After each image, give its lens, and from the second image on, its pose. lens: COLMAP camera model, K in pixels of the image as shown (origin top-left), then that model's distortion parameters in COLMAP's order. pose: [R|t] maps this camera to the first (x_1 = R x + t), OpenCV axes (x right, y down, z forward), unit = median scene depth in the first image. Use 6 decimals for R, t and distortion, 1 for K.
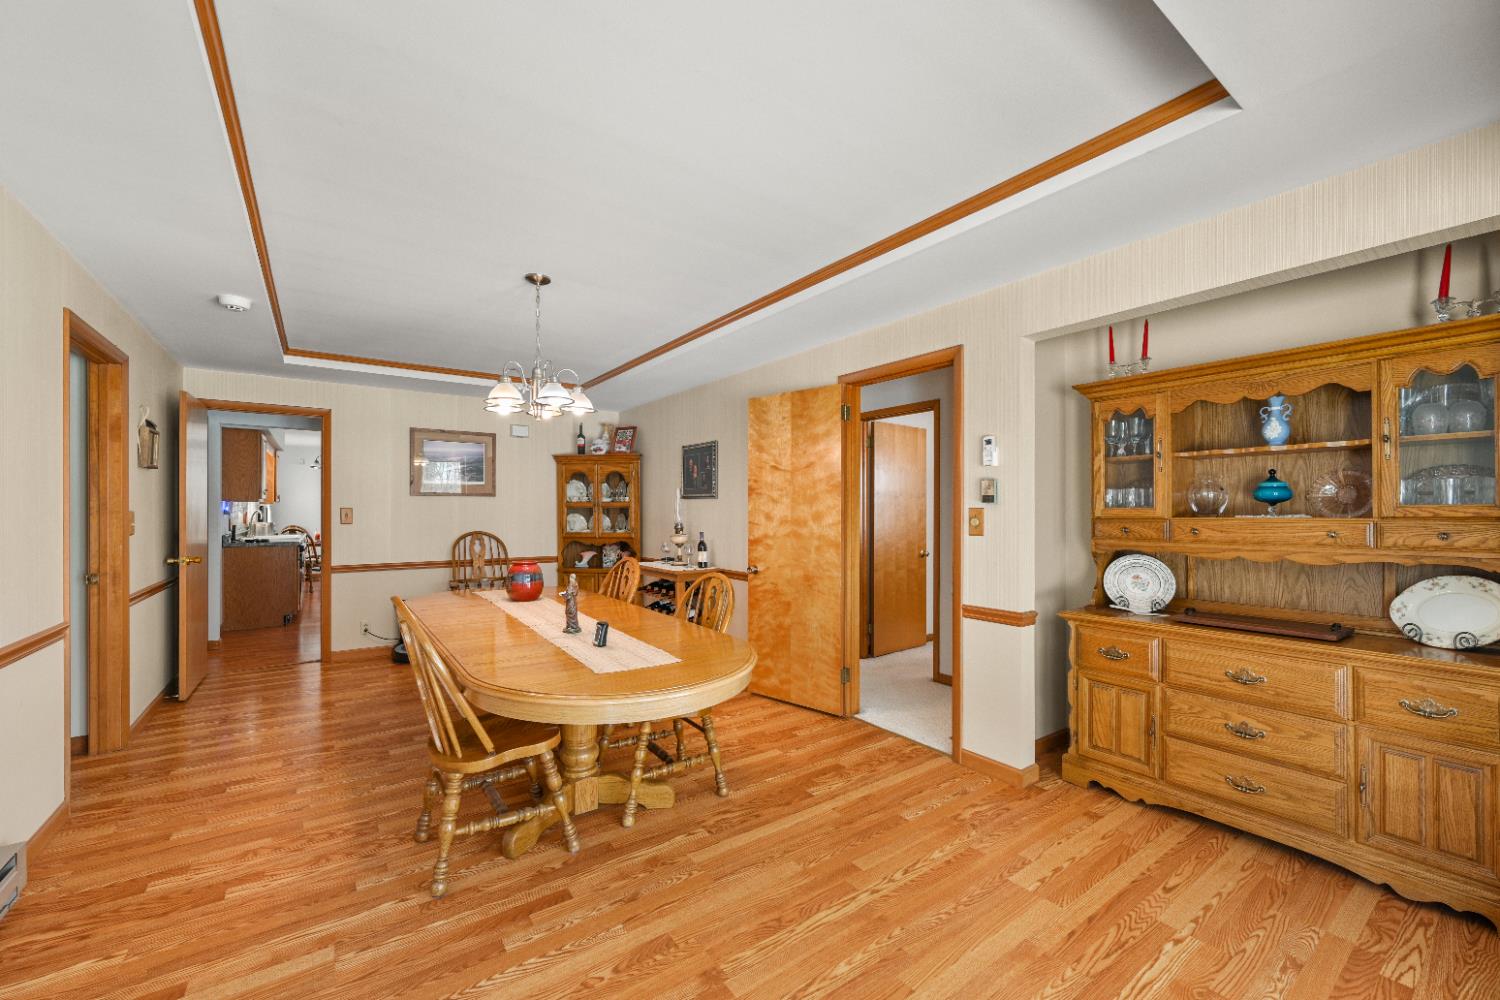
lens RADIAL K [[598.9, 0, 754.9], [0, 598.9, 507.8], [0, 0, 1]] dist [-0.001628, -0.000097]
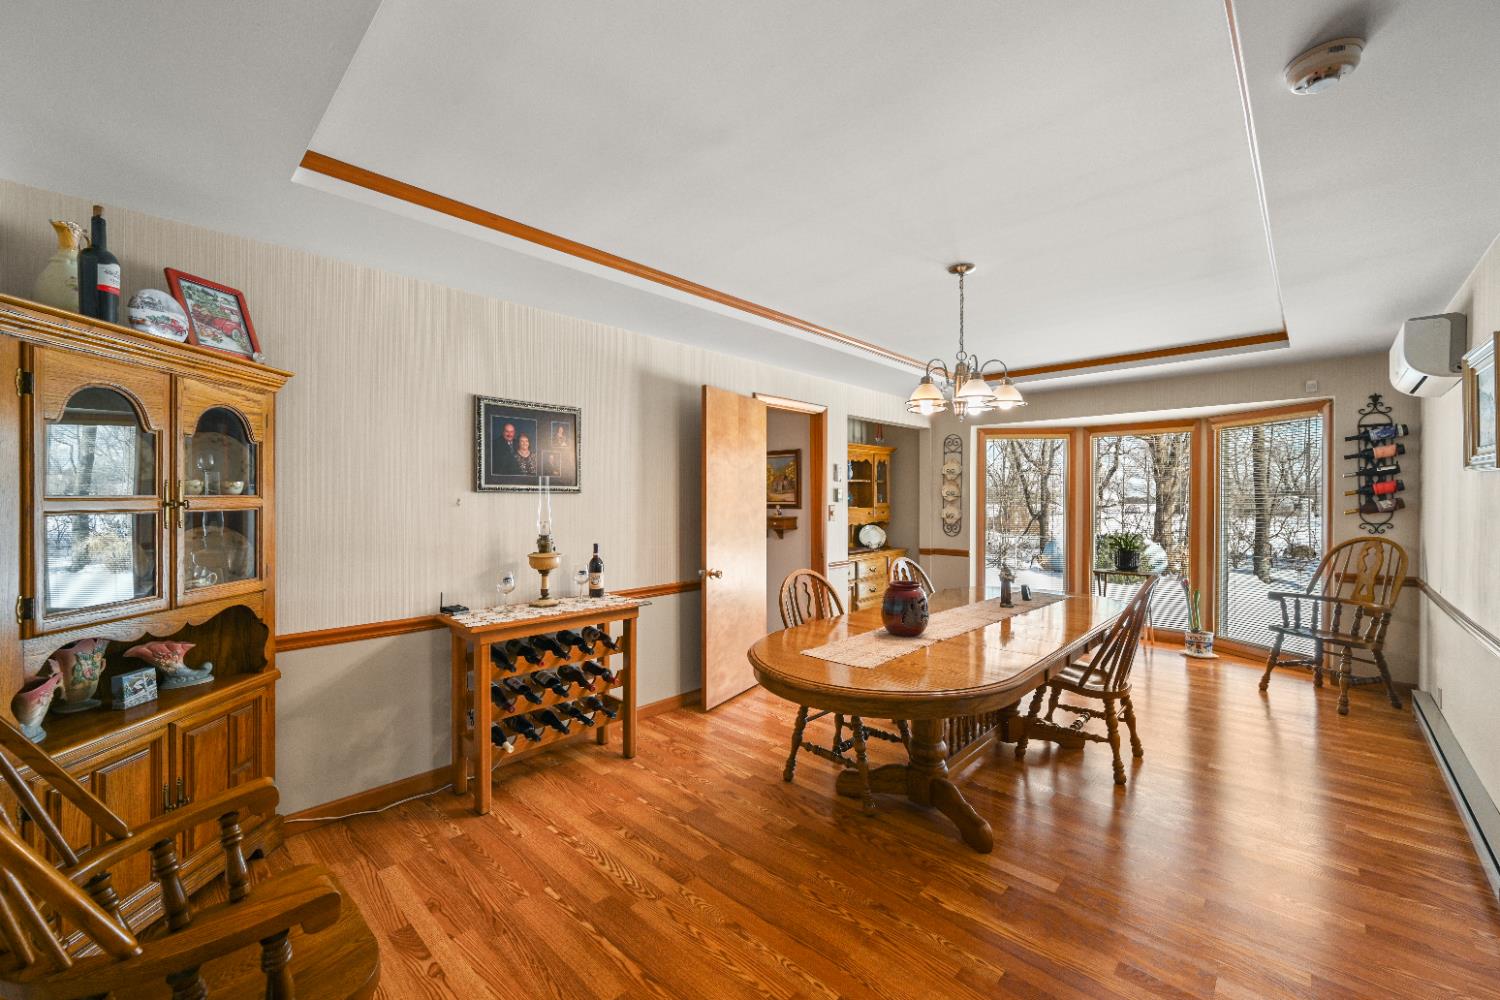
lens RADIAL K [[598.9, 0, 749.1], [0, 598.9, 502.7], [0, 0, 1]] dist [-0.001628, -0.000097]
pose [[-0.182606, -0.003708, 0.983179, -0.778099], [-0.005170, 0.999983, 0.002811, -0.008956], [-0.983173, -0.004570, -0.182622, 0.947749]]
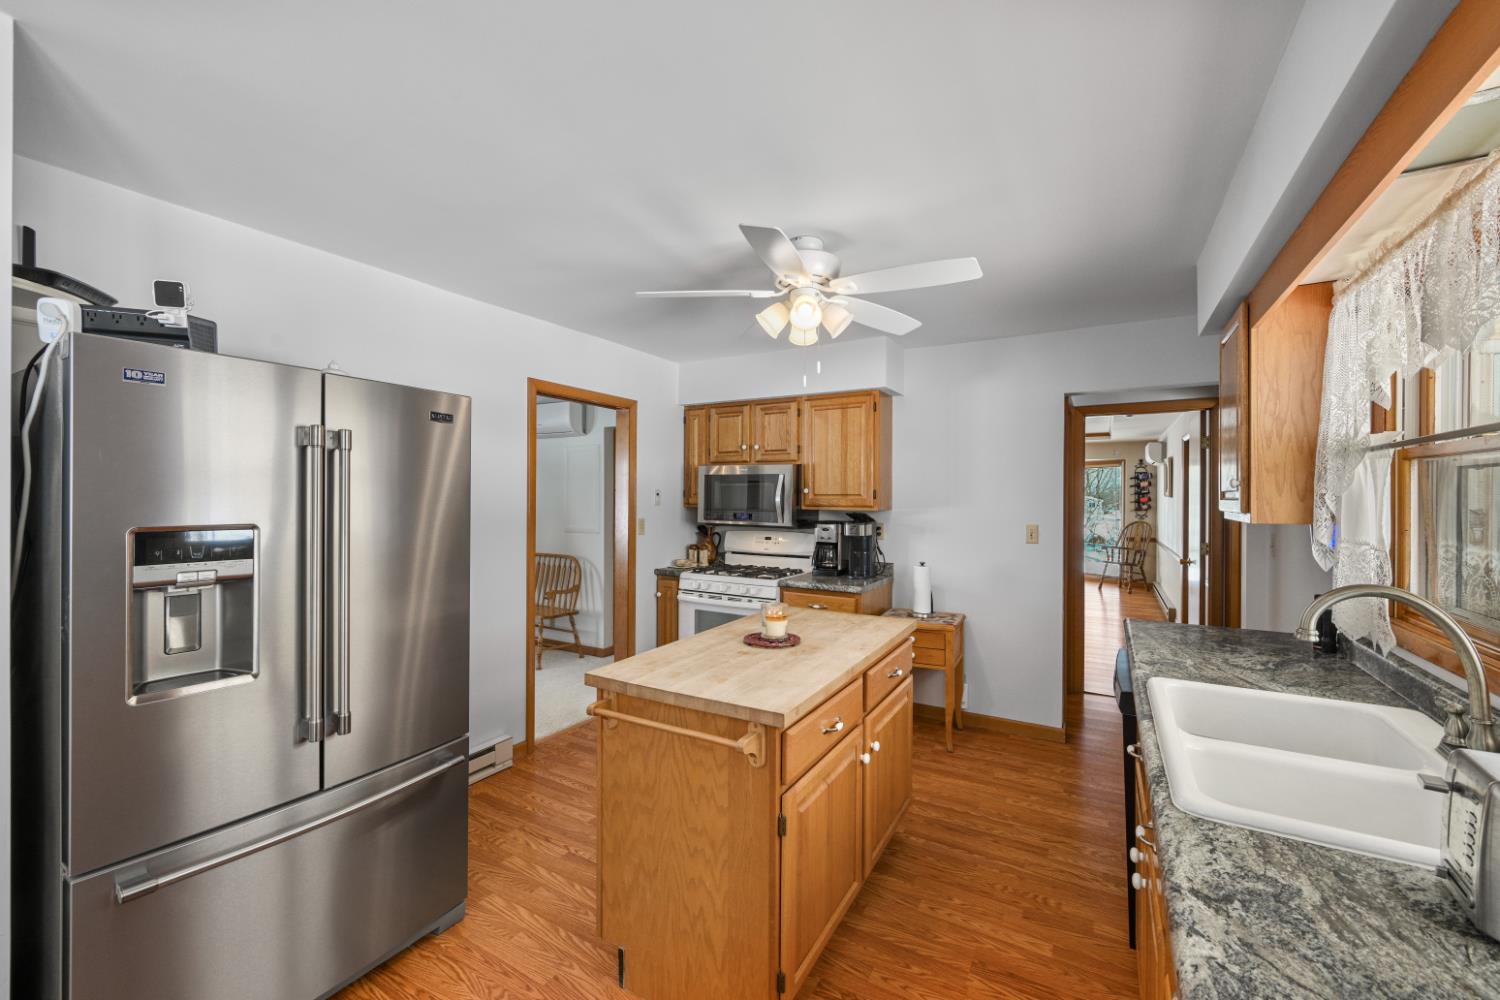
lens RADIAL K [[598.9, 0, 754.3], [0, 598.9, 500.0], [0, 0, 1]] dist [-0.001628, -0.000097]
pose [[-0.399494, -0.000828, 0.916735, -1.349819], [-0.005597, 0.999983, -0.001536, -0.020744], [-0.916719, -0.005745, -0.399492, 1.793127]]
